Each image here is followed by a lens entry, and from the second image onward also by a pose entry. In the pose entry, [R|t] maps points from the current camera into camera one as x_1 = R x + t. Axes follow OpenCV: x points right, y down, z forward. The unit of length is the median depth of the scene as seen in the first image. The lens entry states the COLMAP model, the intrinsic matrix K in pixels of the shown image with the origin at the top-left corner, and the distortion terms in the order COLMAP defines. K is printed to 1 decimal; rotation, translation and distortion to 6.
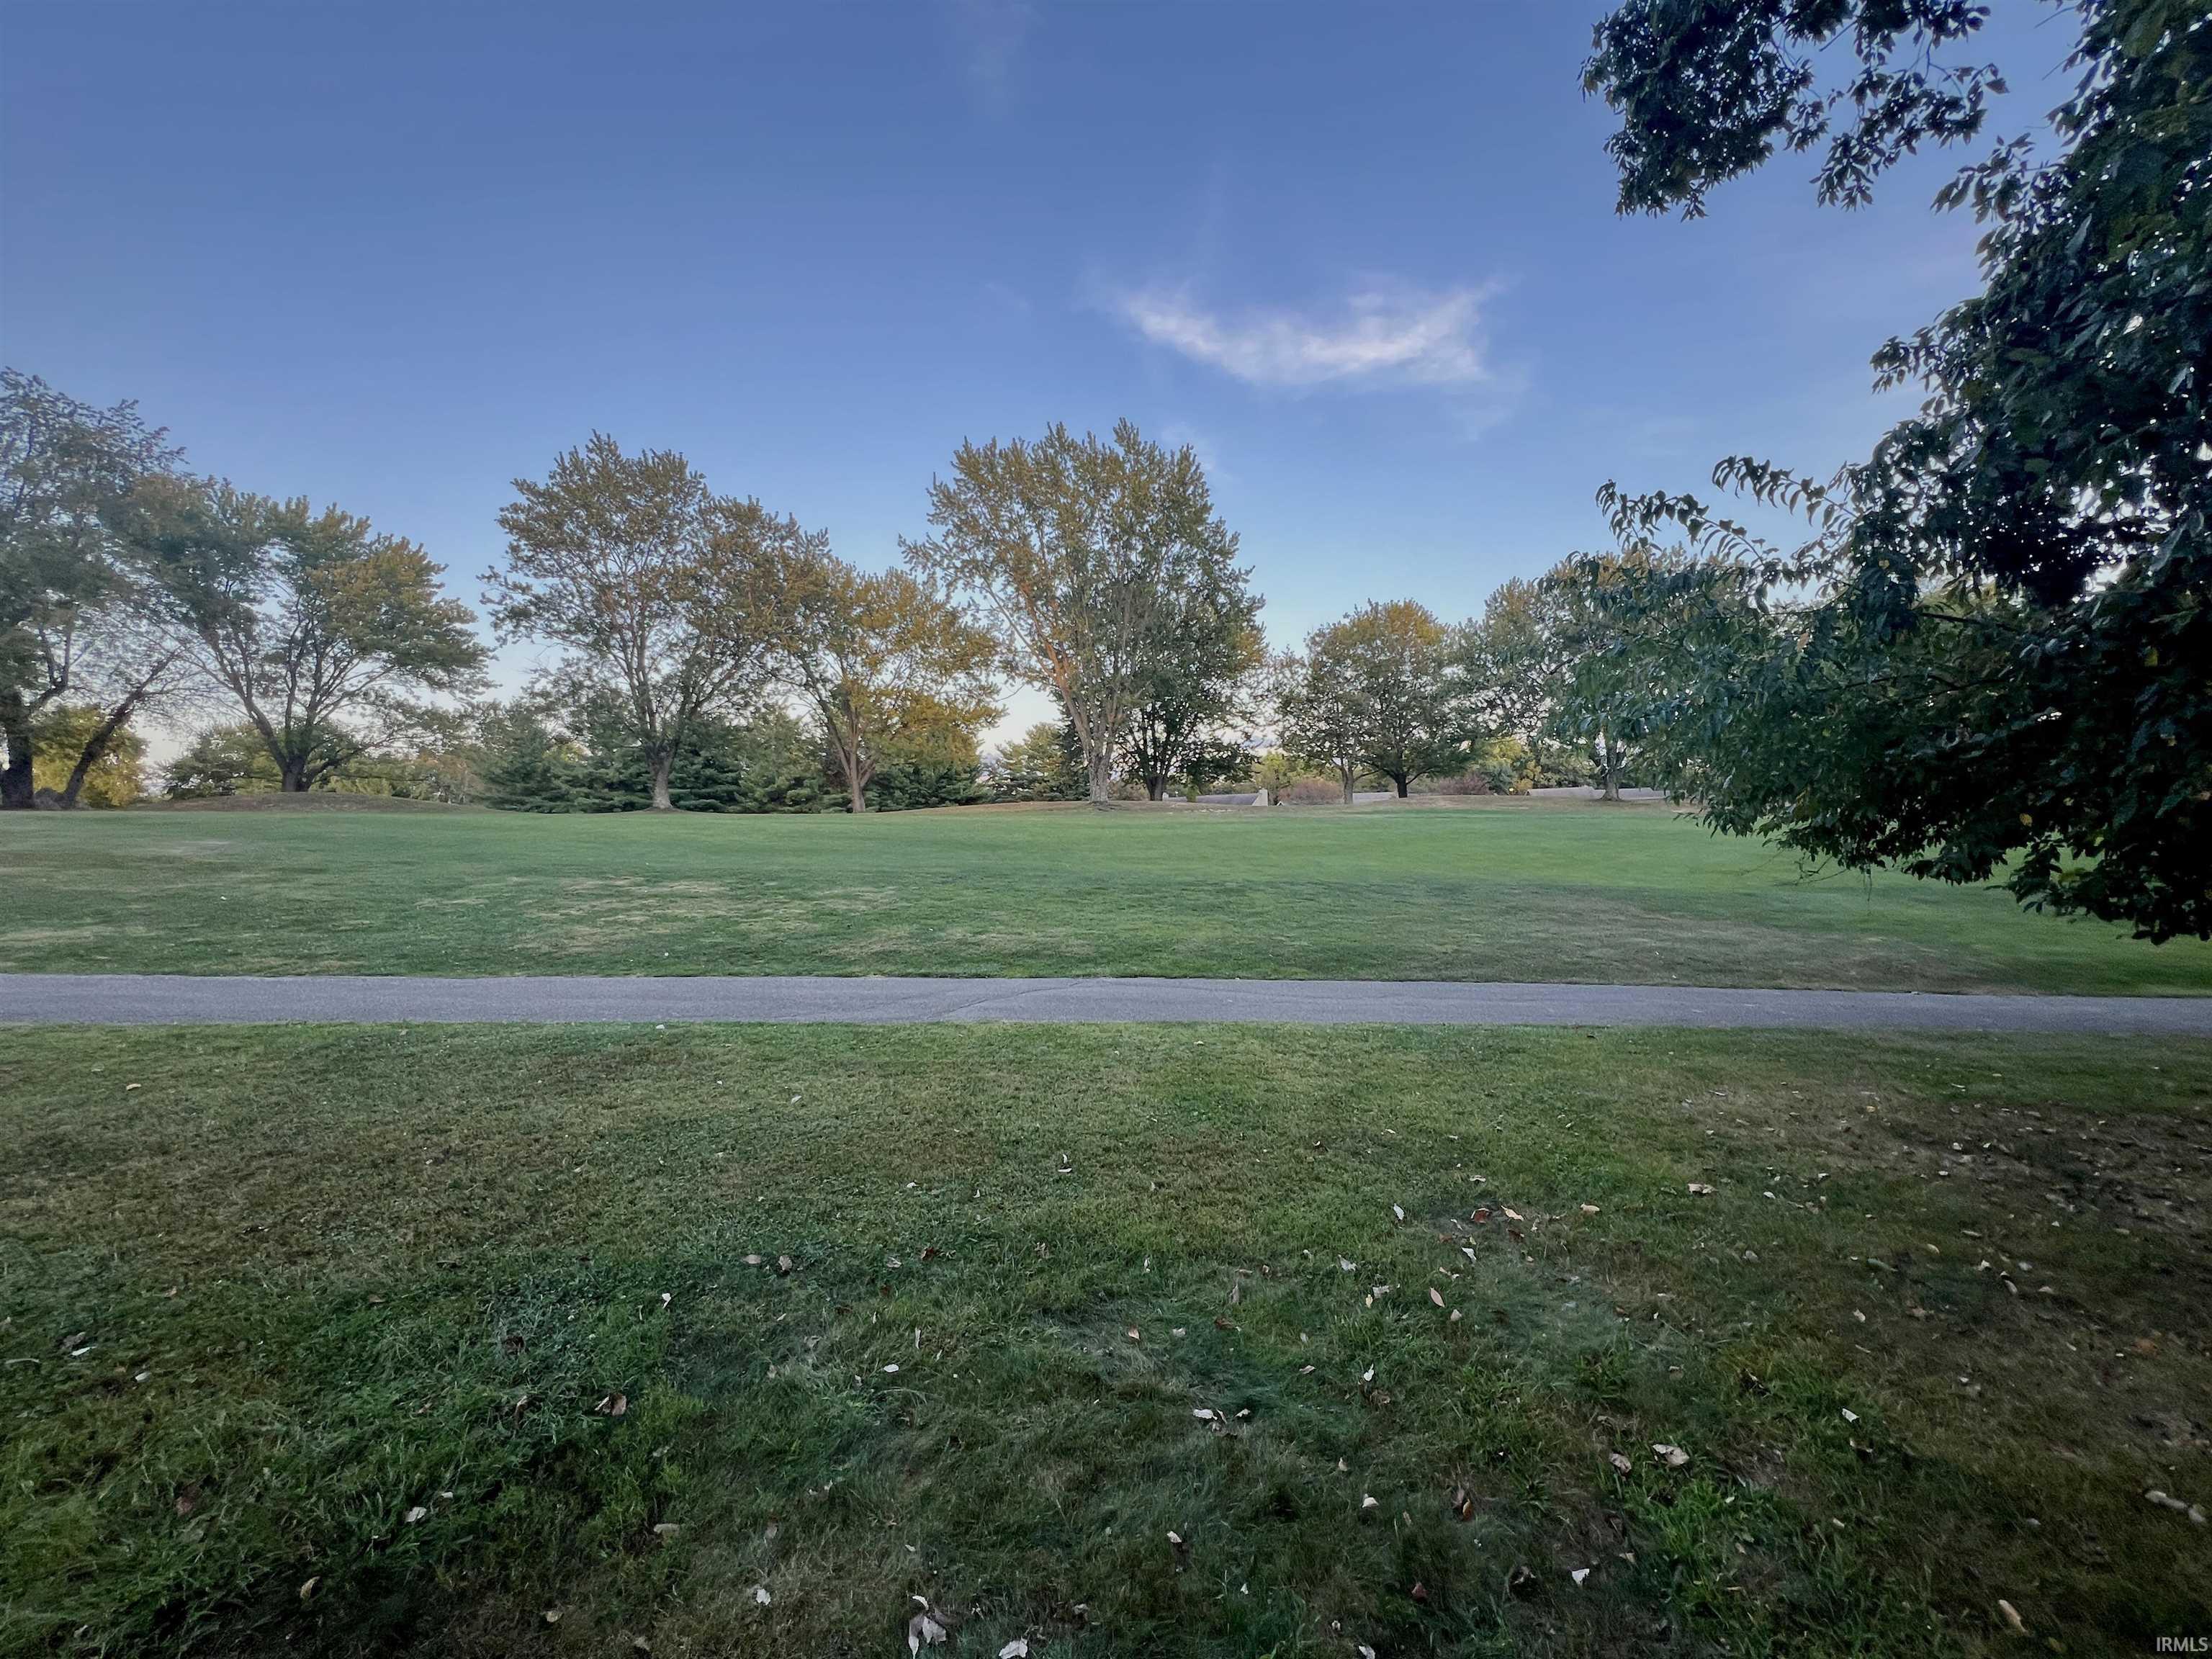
lens RADIAL K [[883.8, 0, 1099.2], [0, 883.8, 832.3], [0, 0, 1]] dist [-0.001476, 0.000568]
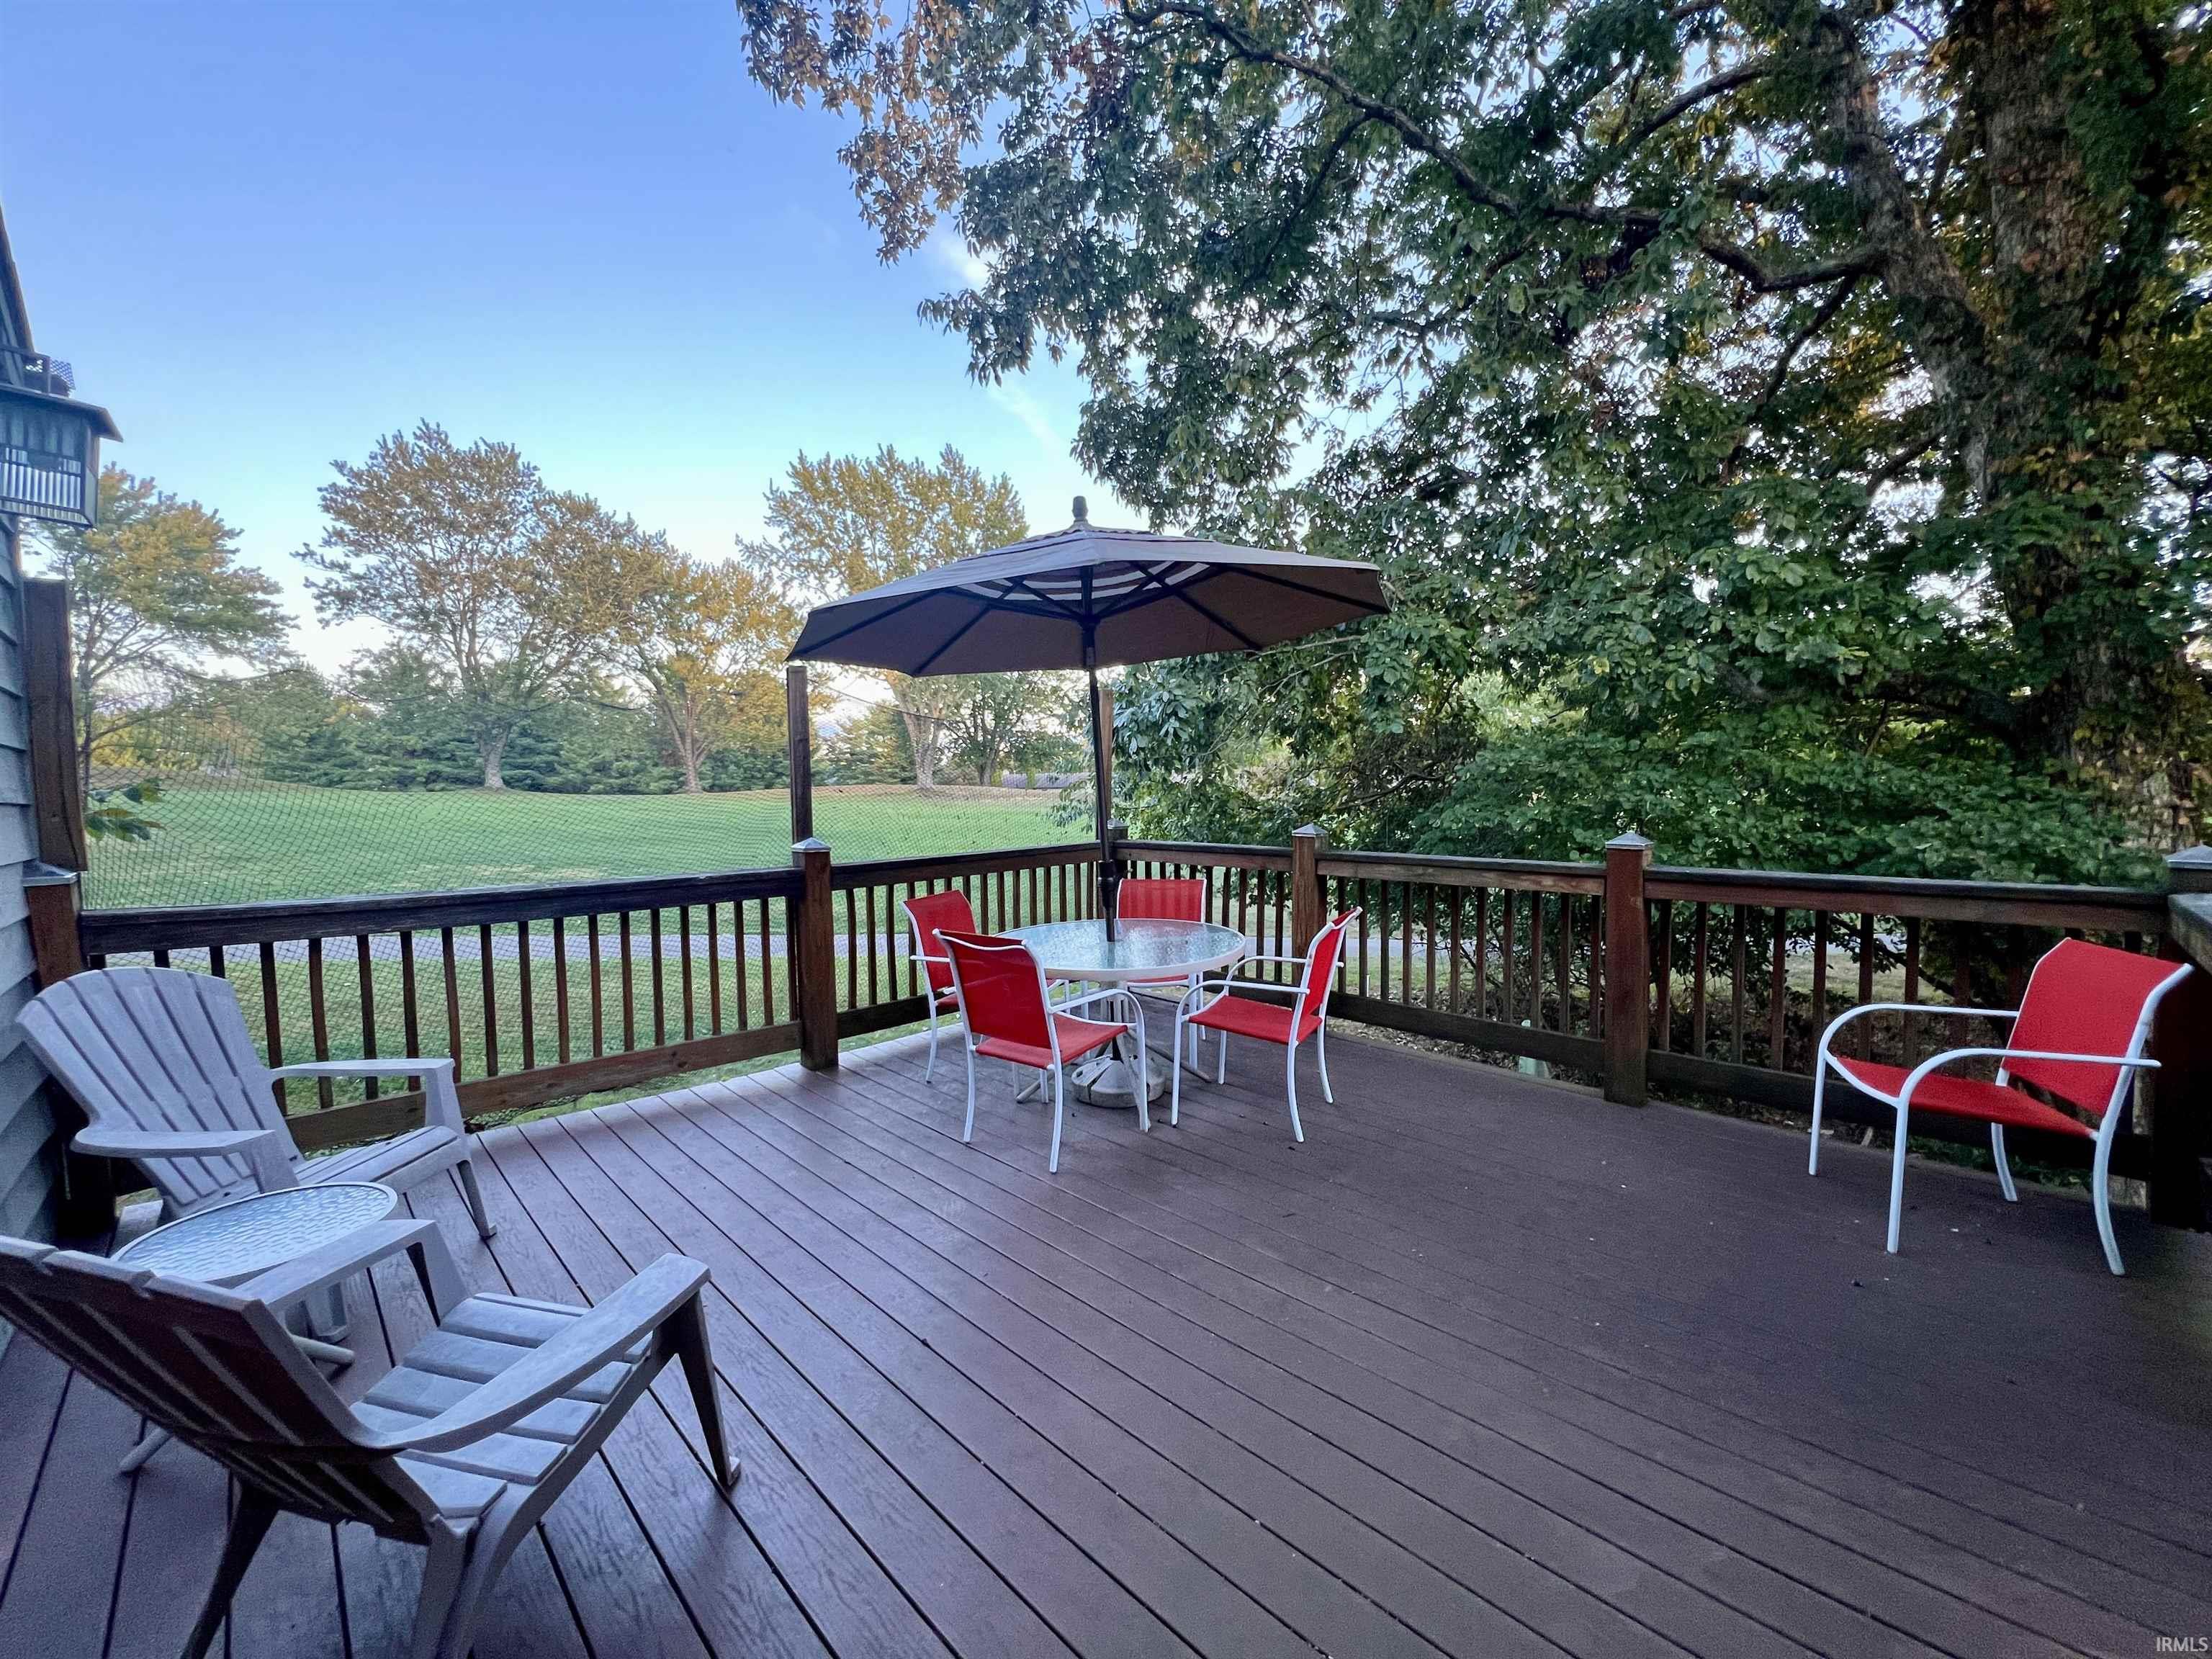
lens RADIAL K [[883.8, 0, 1099.2], [0, 883.8, 832.3], [0, 0, 1]] dist [-0.001476, 0.000568]
pose [[0.985317, 0.008569, 0.170518, 0.025823], [-0.013956, 0.999440, 0.030419, -0.015539], [-0.170162, -0.032353, 0.984885, -0.132512]]
